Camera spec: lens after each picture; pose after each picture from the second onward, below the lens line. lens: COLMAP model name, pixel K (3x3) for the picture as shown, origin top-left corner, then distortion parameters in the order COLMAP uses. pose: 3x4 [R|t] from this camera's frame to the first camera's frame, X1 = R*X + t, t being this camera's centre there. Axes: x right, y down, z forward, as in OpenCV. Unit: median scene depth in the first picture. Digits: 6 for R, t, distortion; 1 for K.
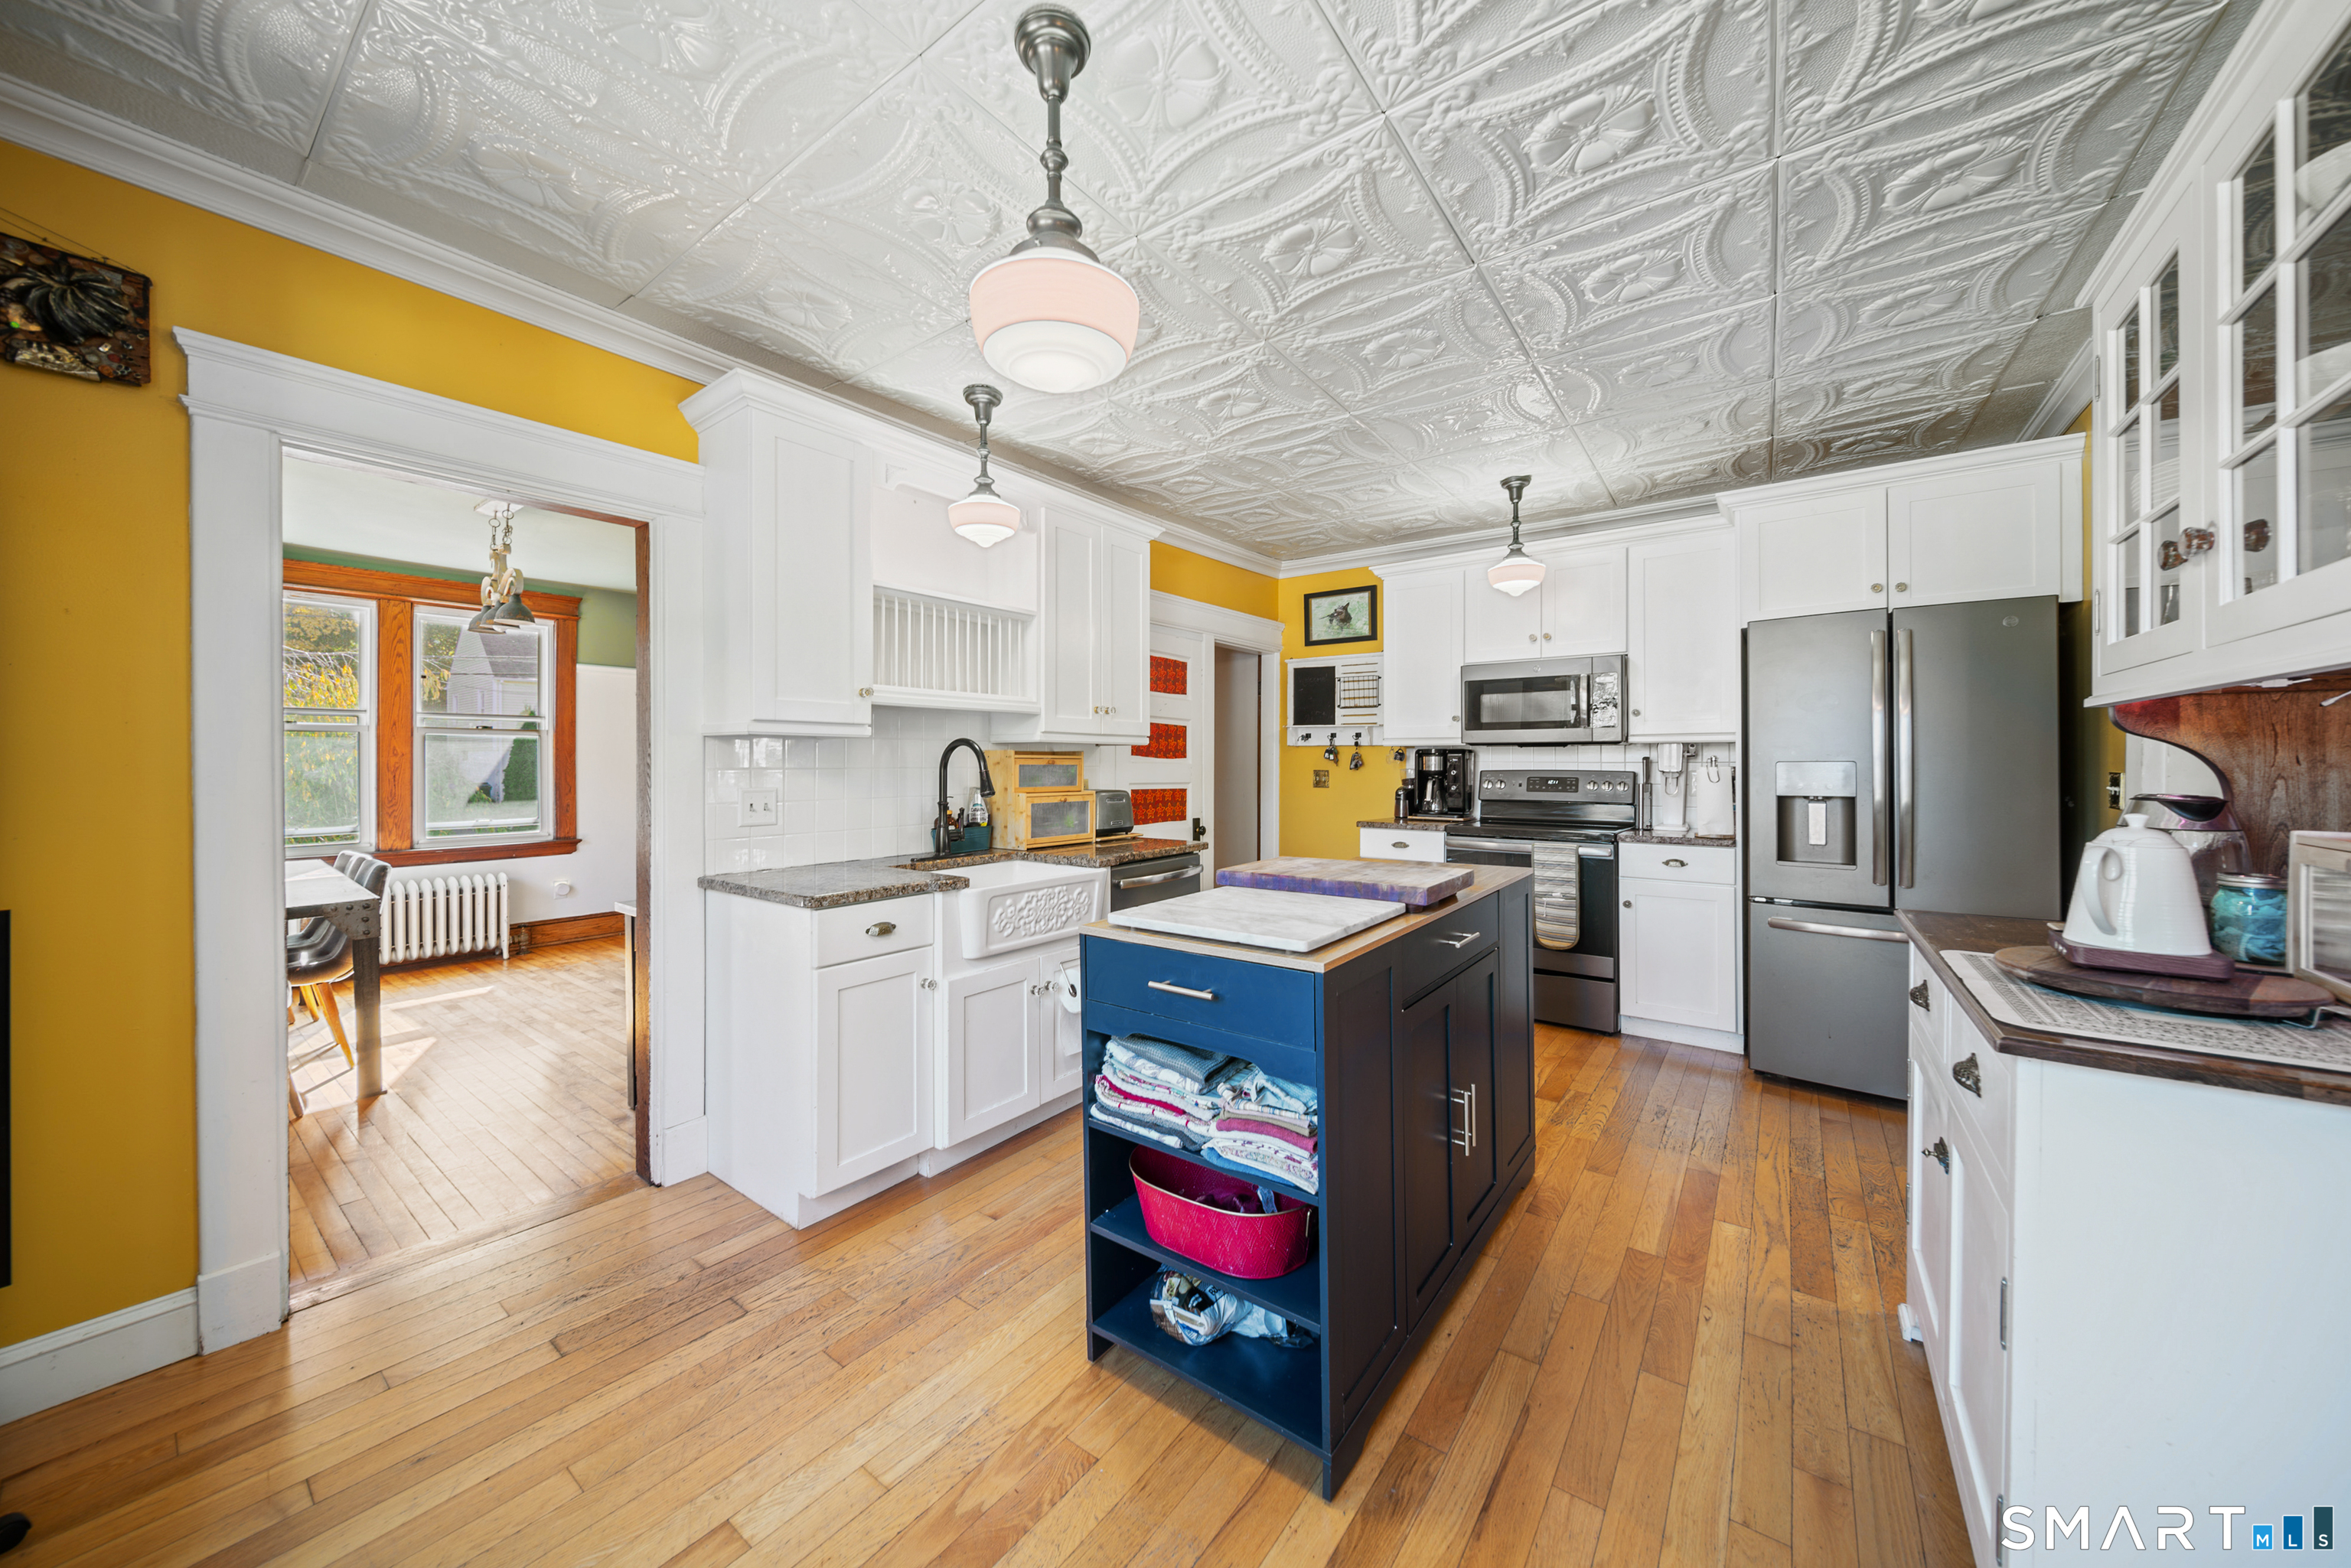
lens RADIAL K [[832.5, 0, 1160.9], [0, 832.5, 765.2], [0, 0, 1]] dist [-0.003267, -0.000793]
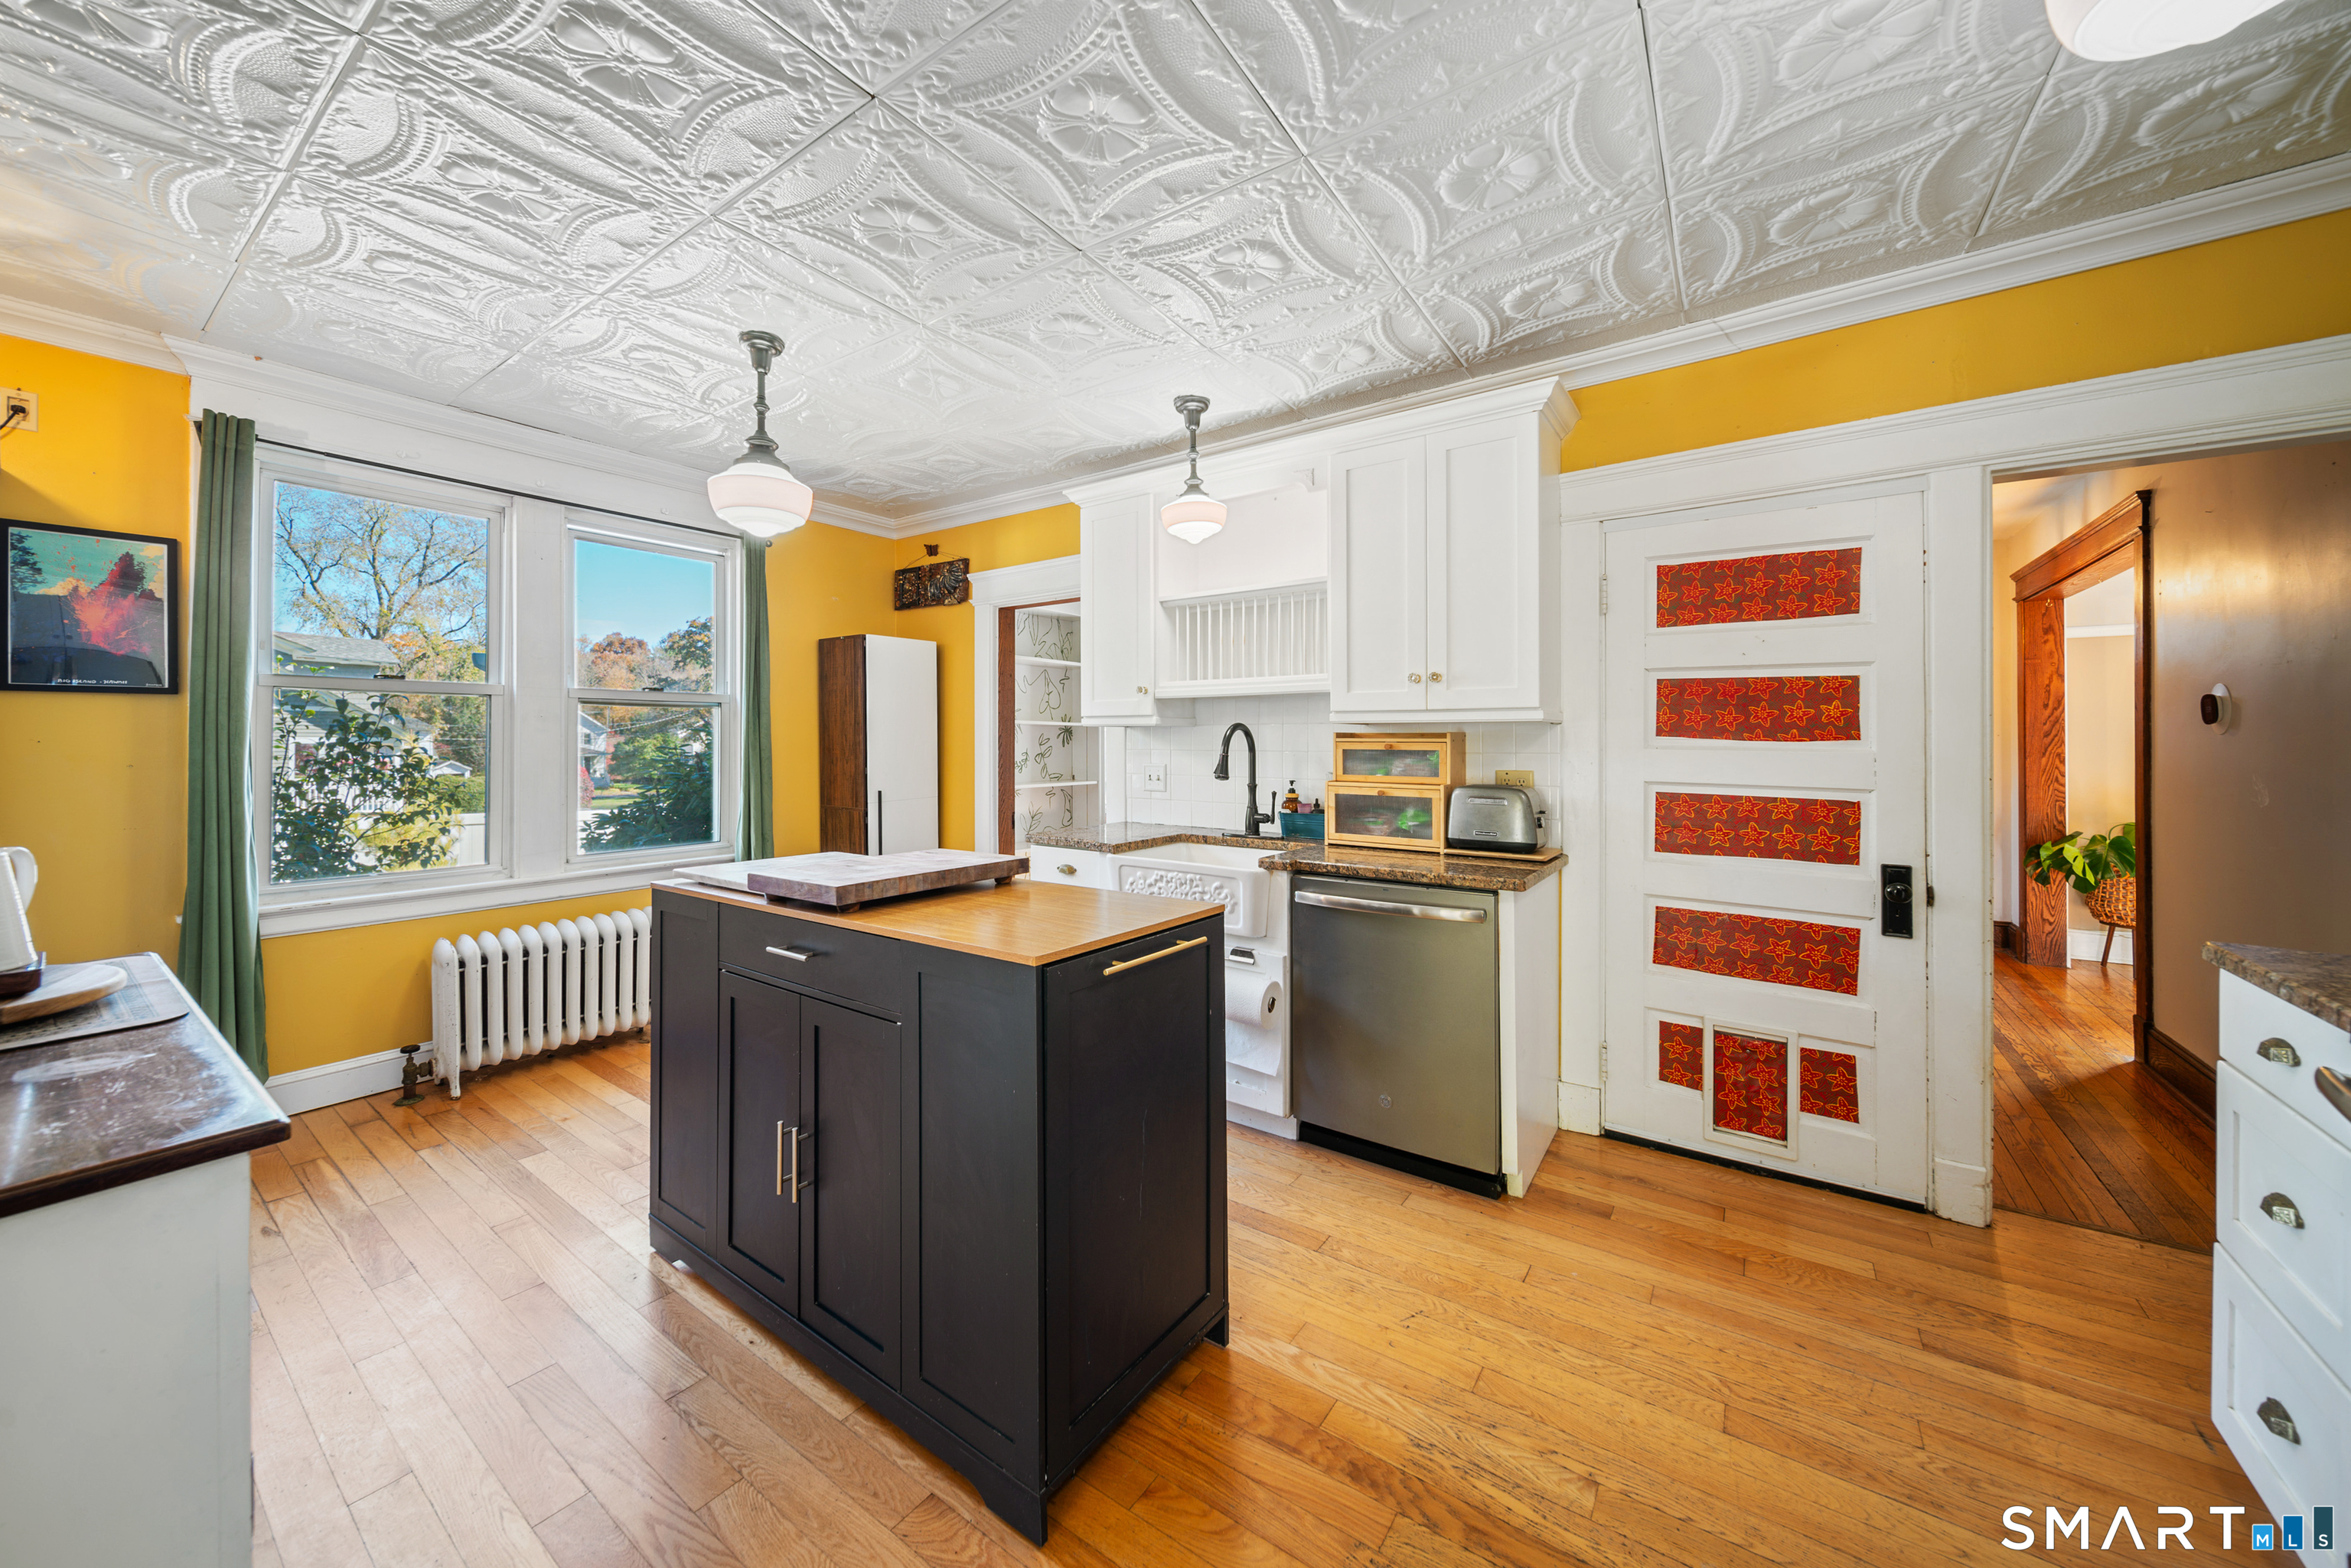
lens RADIAL K [[832.5, 0, 1149.3], [0, 832.5, 735.3], [0, 0, 1]] dist [-0.003267, -0.000793]
pose [[0.016481, -0.008039, -0.999832, 1.036369], [-0.004528, 0.999957, -0.008115, -0.009558], [0.999854, 0.004661, 0.016444, 1.130627]]
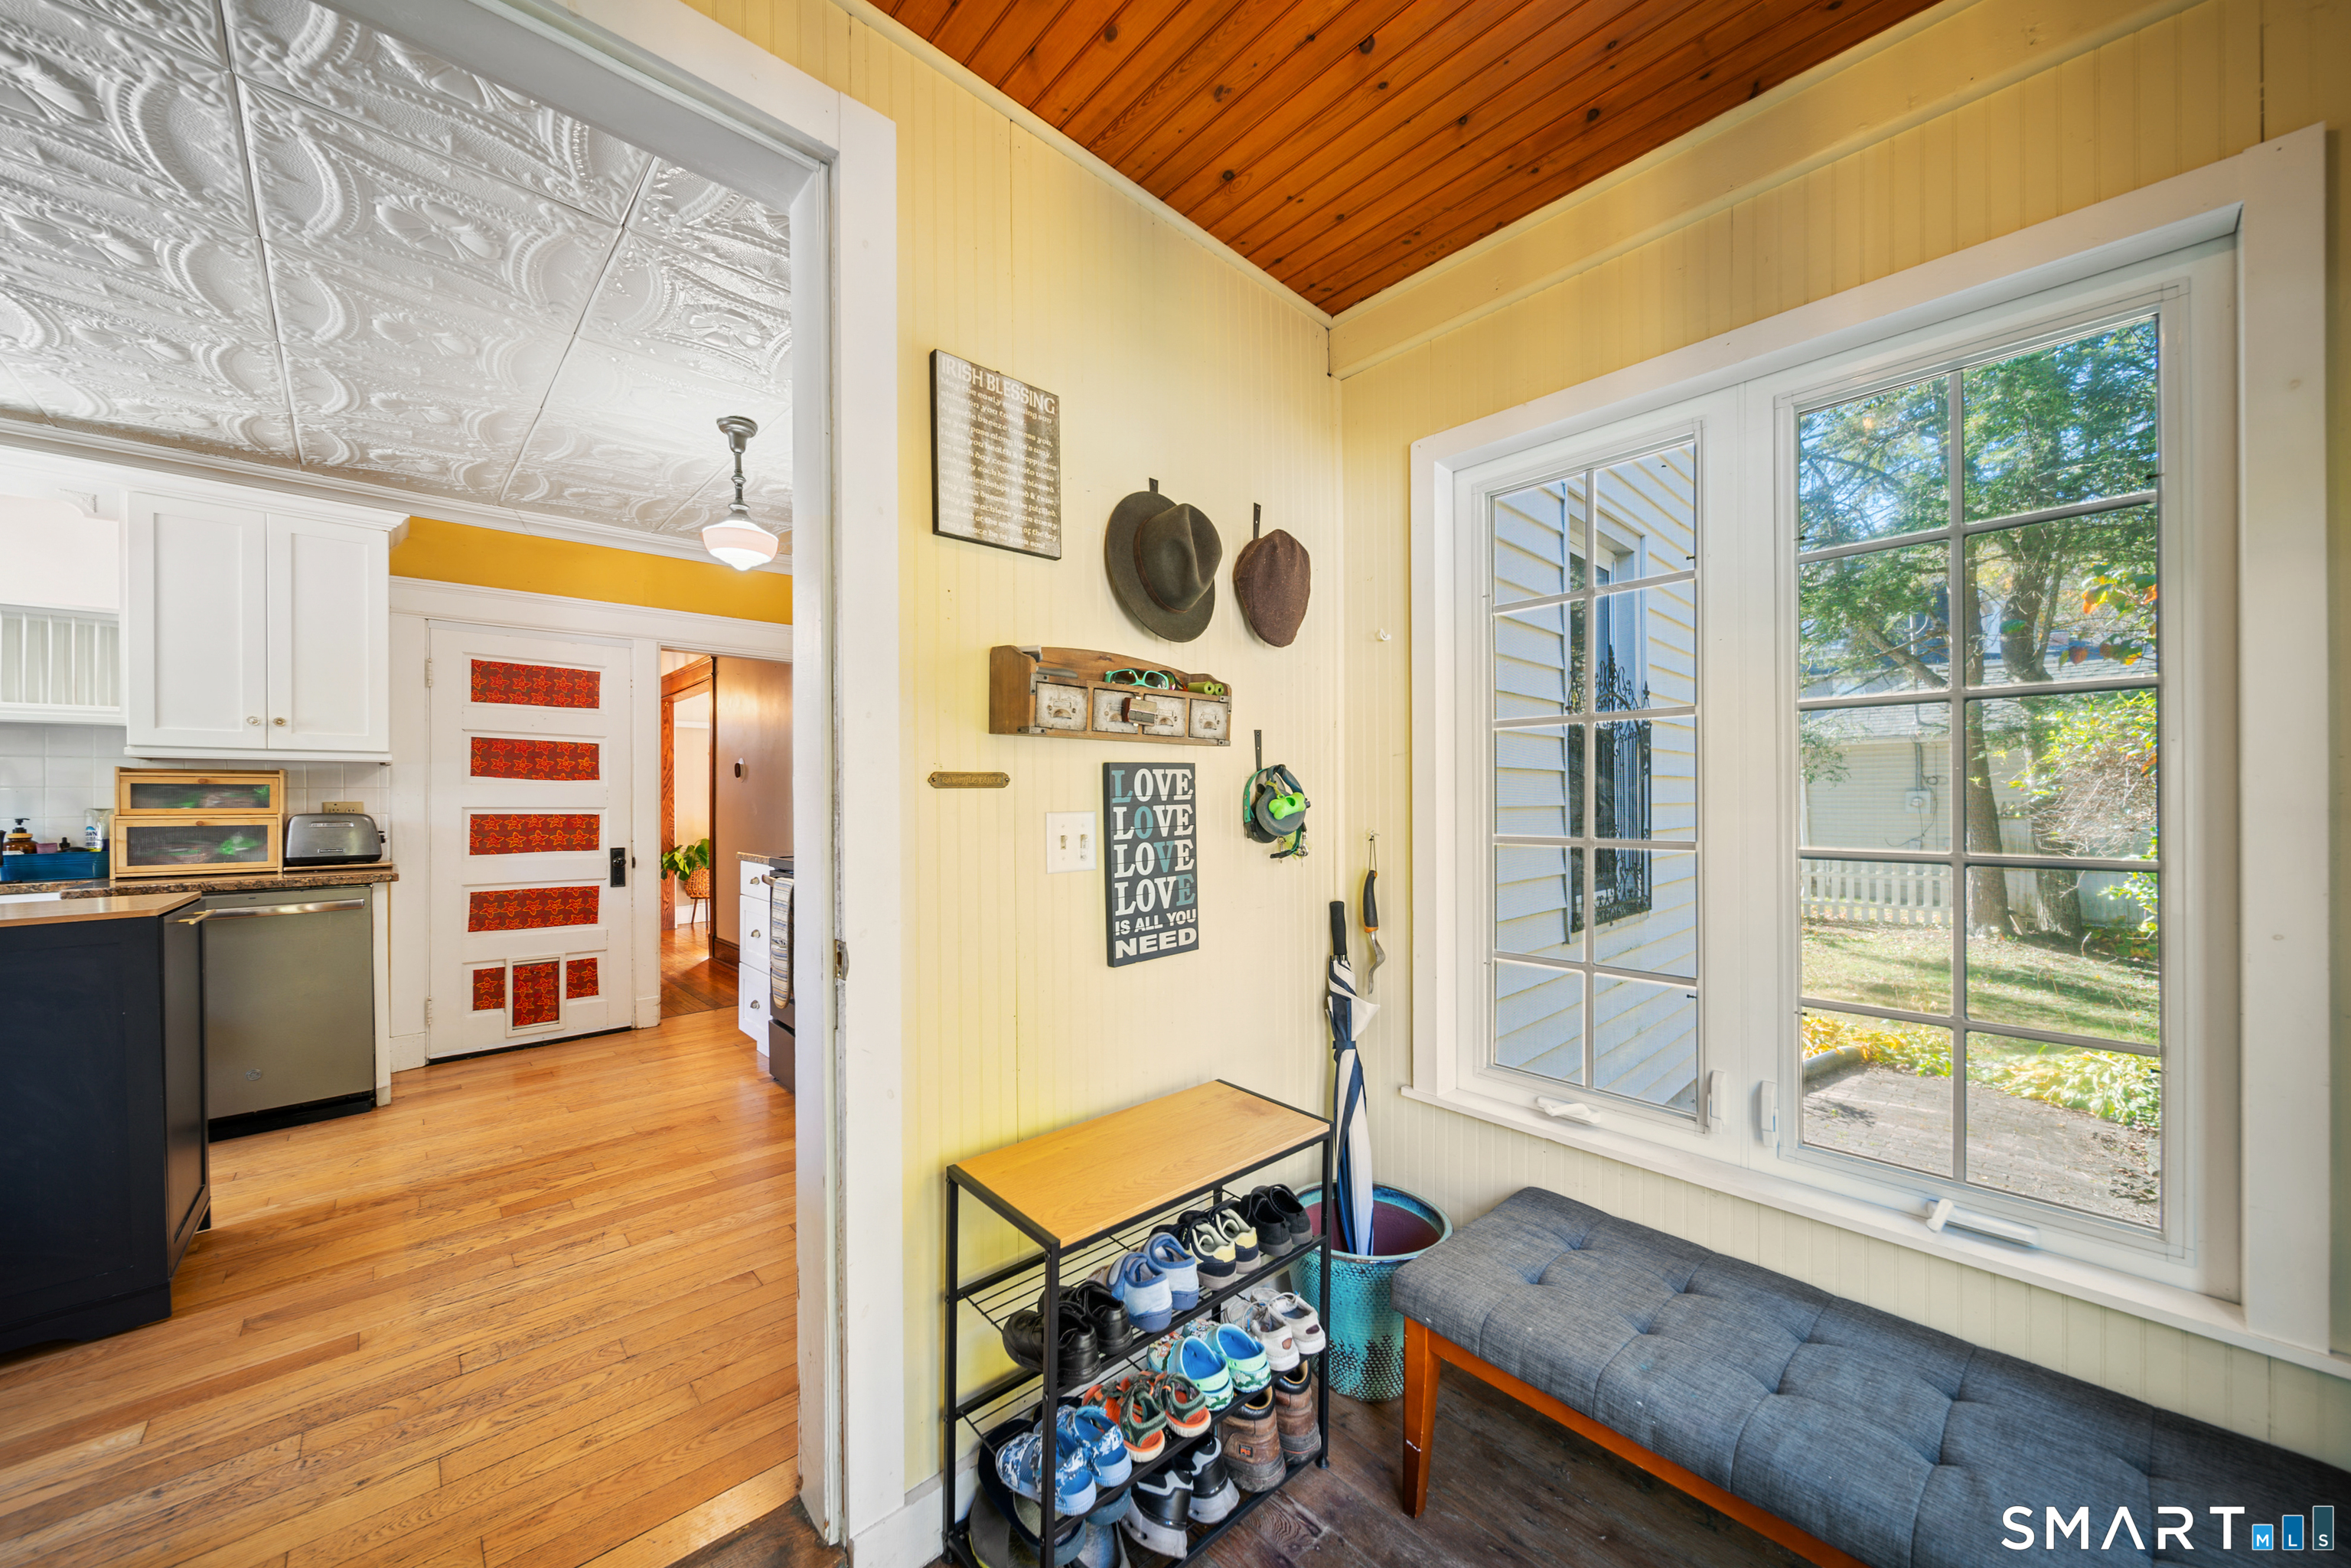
lens RADIAL K [[832.5, 0, 1183.9], [0, 832.5, 797.3], [0, 0, 1]] dist [-0.003267, -0.000793]
pose [[0.988165, -0.005376, -0.153303, 1.559963], [0.004777, 0.999979, -0.004278, 0.034840], [0.153323, 0.003495, 0.988170, 0.439436]]
